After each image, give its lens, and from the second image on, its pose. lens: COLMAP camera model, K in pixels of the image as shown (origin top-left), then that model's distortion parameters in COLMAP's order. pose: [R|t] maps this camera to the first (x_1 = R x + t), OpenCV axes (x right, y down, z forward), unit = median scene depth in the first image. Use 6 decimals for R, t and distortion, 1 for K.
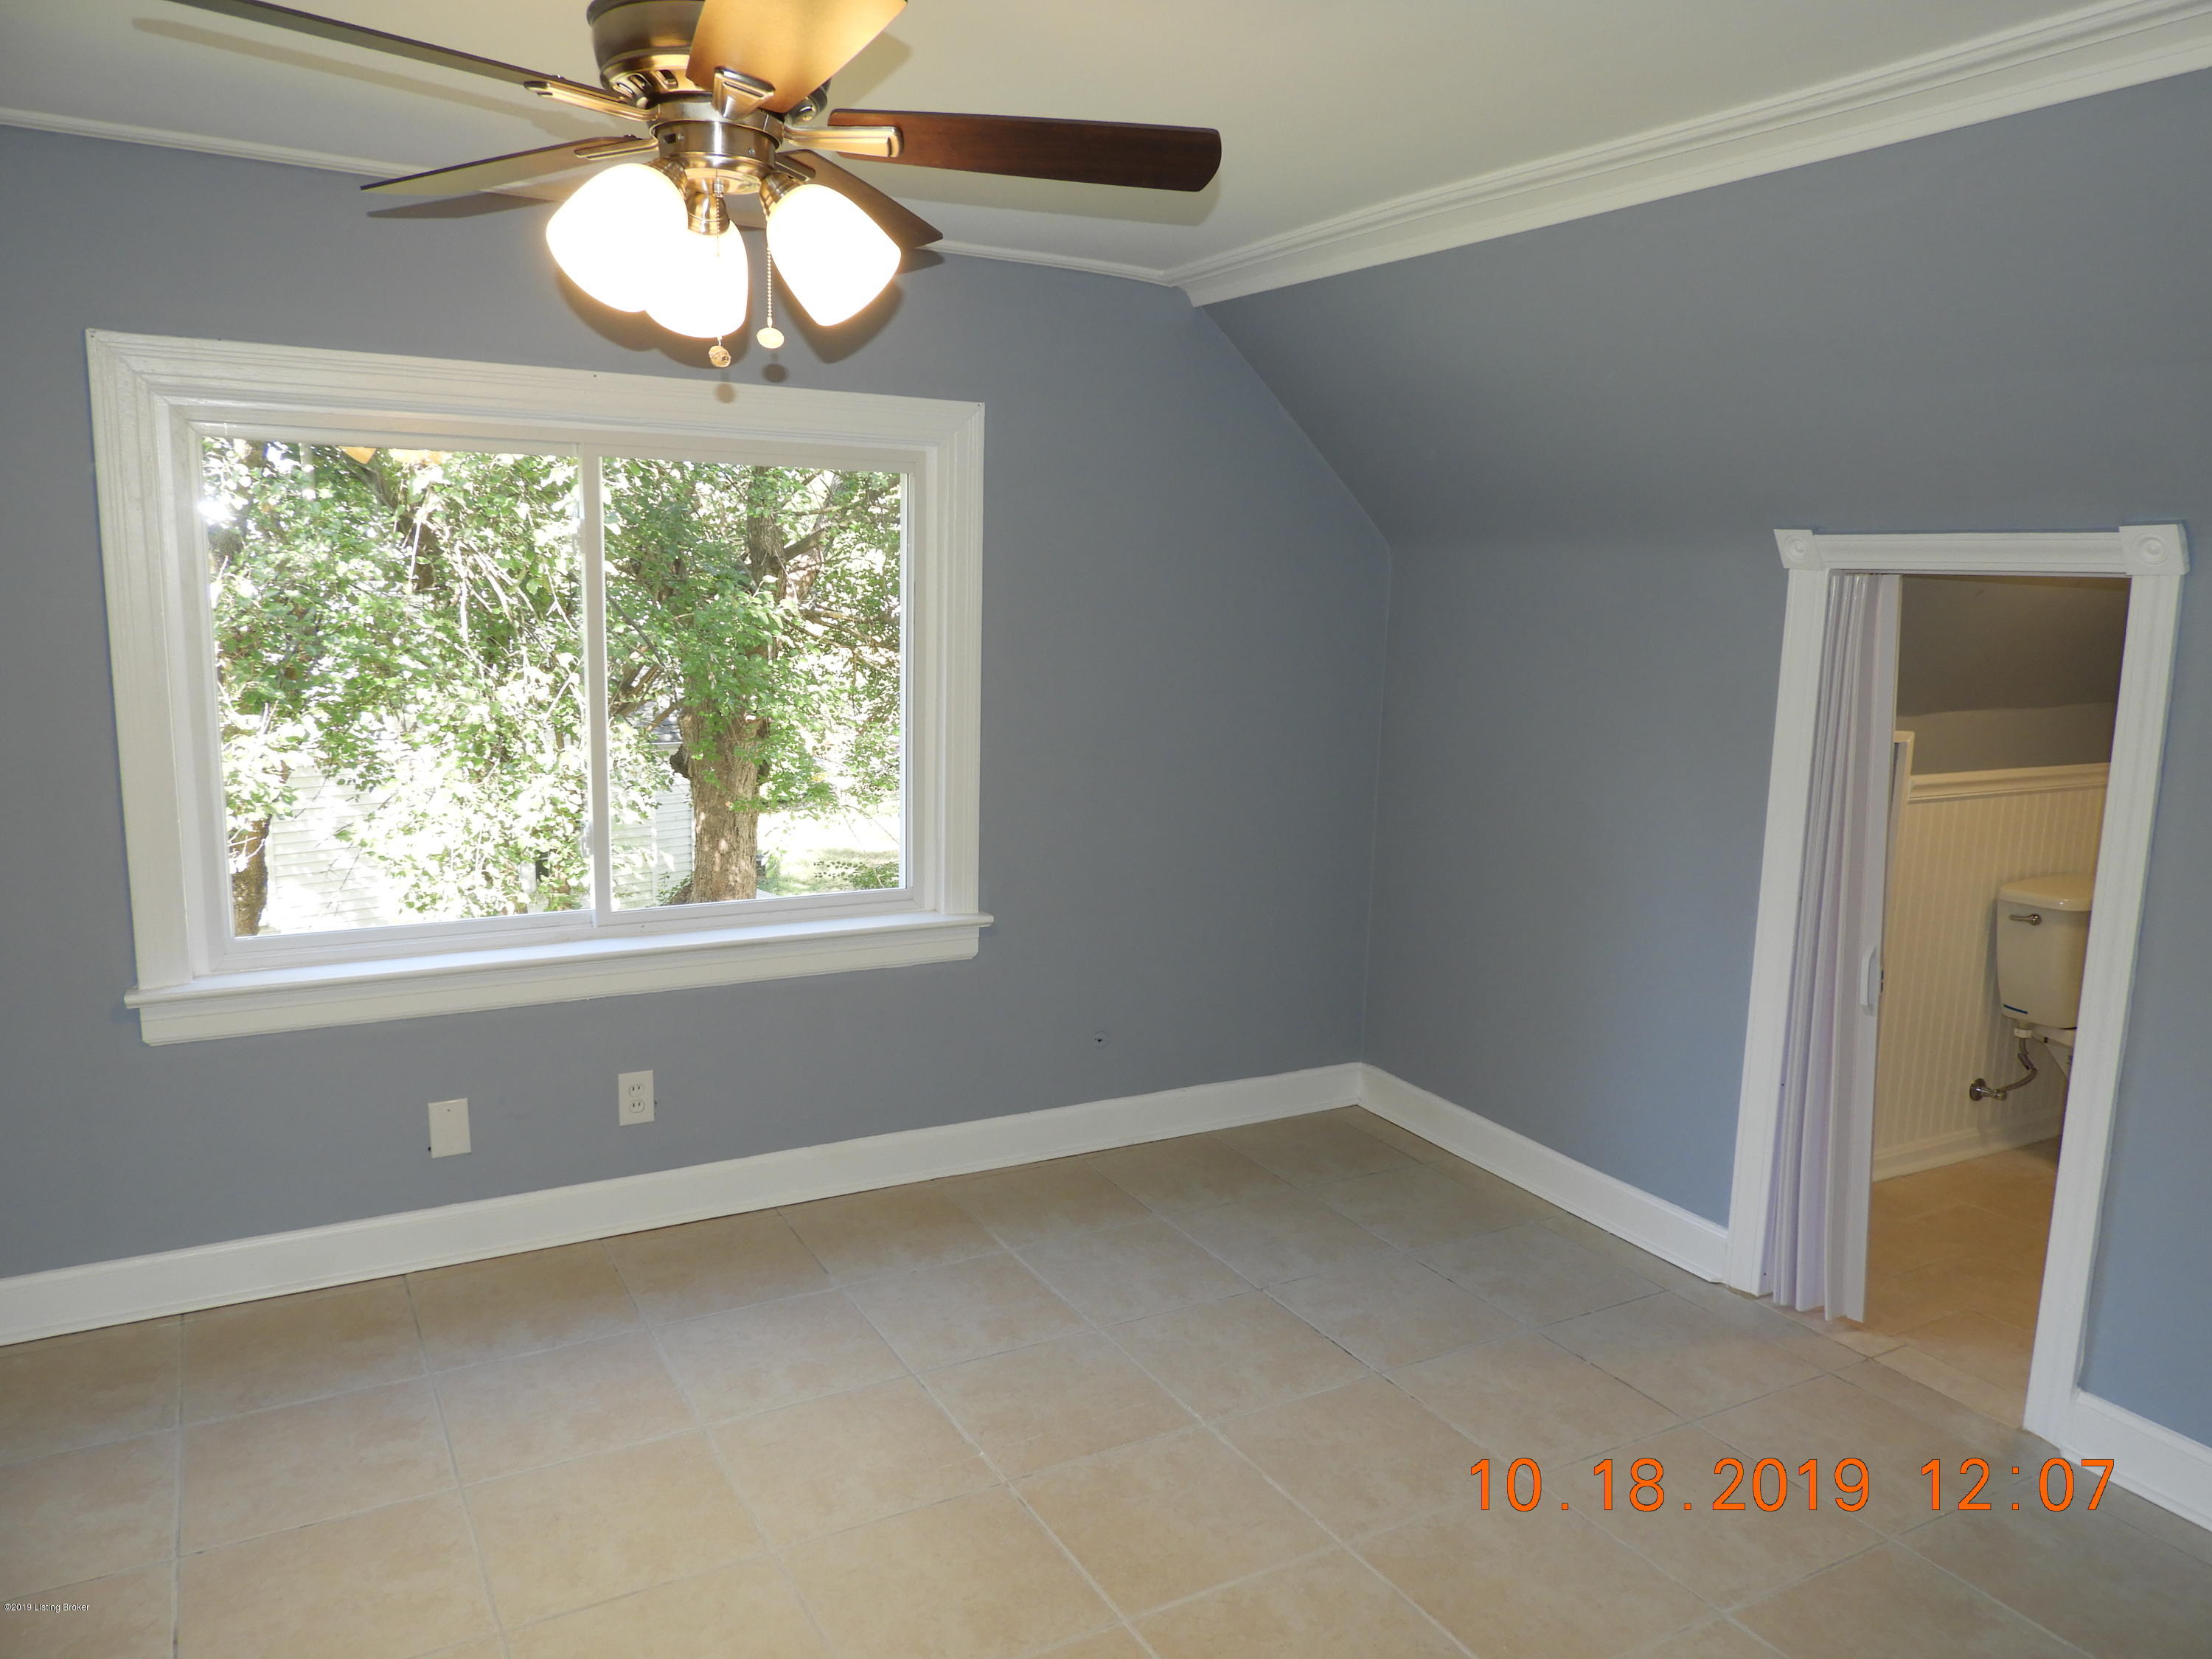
lens RADIAL K [[1584.9, 0, 1113.5], [0, 1584.9, 830.5], [0, 0, 1]] dist [0.015086, -0.000720]
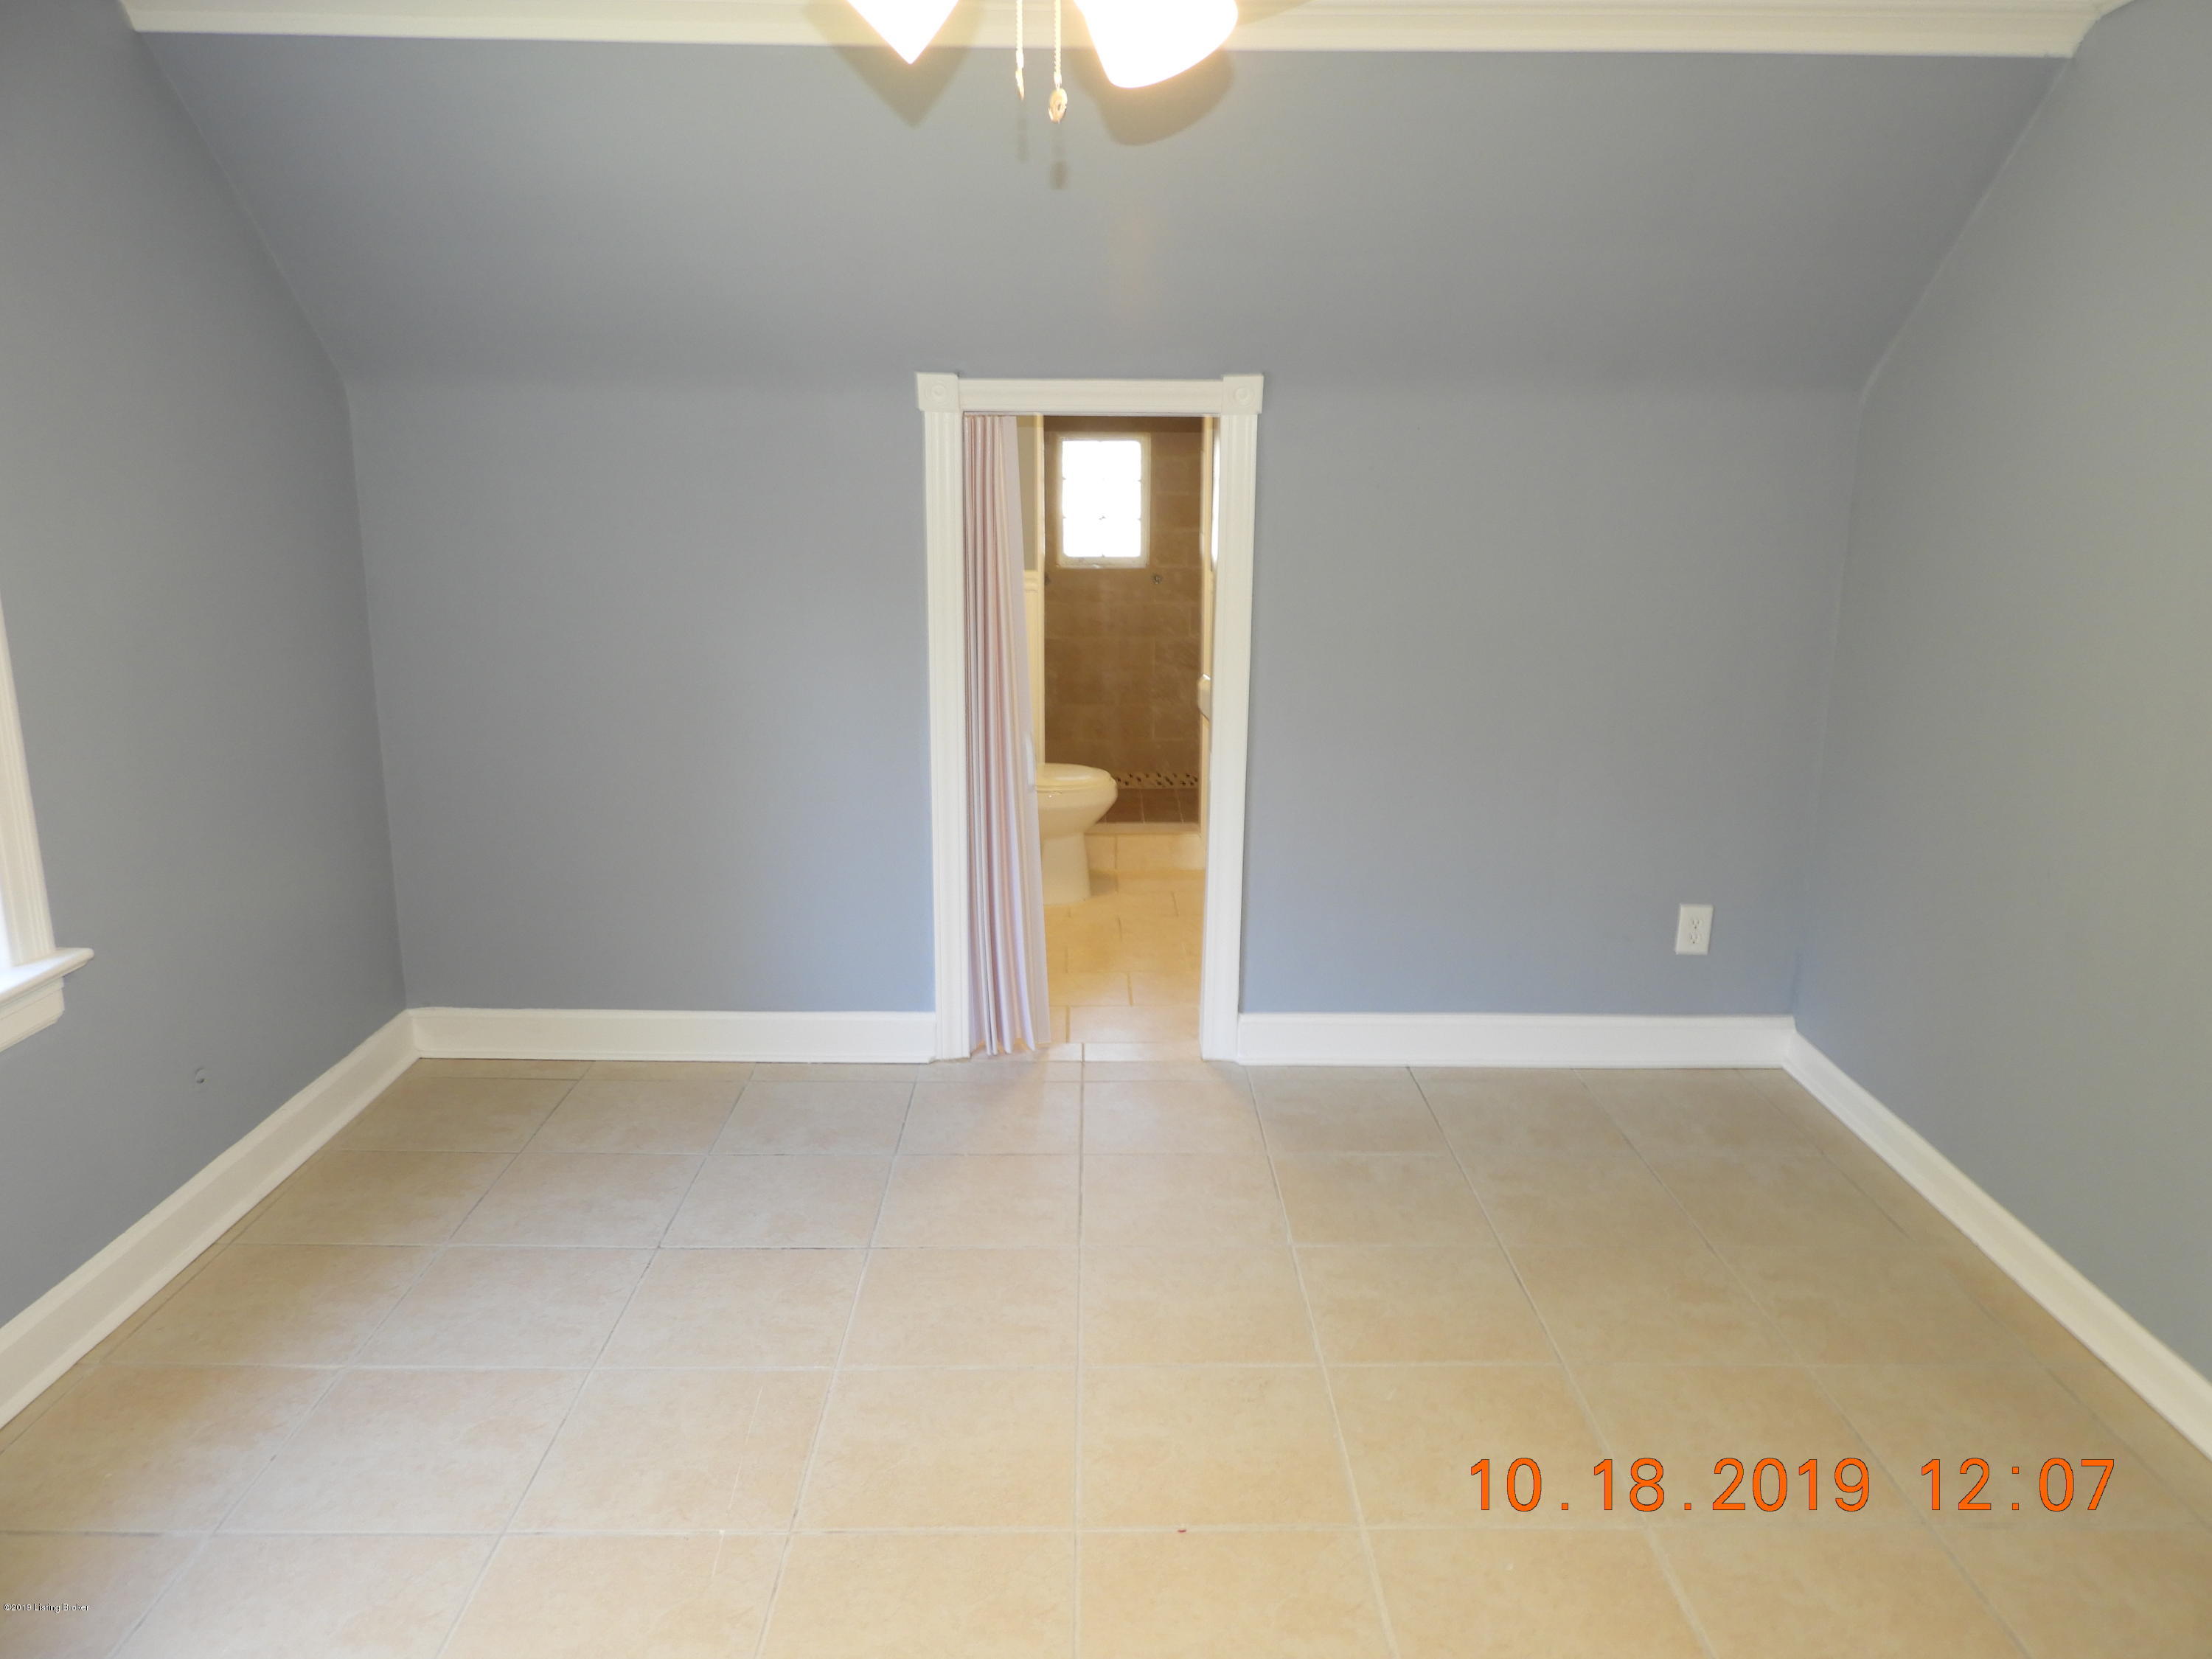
lens RADIAL K [[1584.9, 0, 1107.5], [0, 1584.9, 828.5], [0, 0, 1]] dist [0.015086, -0.000720]
pose [[0.481355, -0.229032, 0.846074, -0.511532], [0.148790, 0.972601, 0.178633, -0.061236], [-0.863805, 0.039902, 0.502244, 0.355620]]
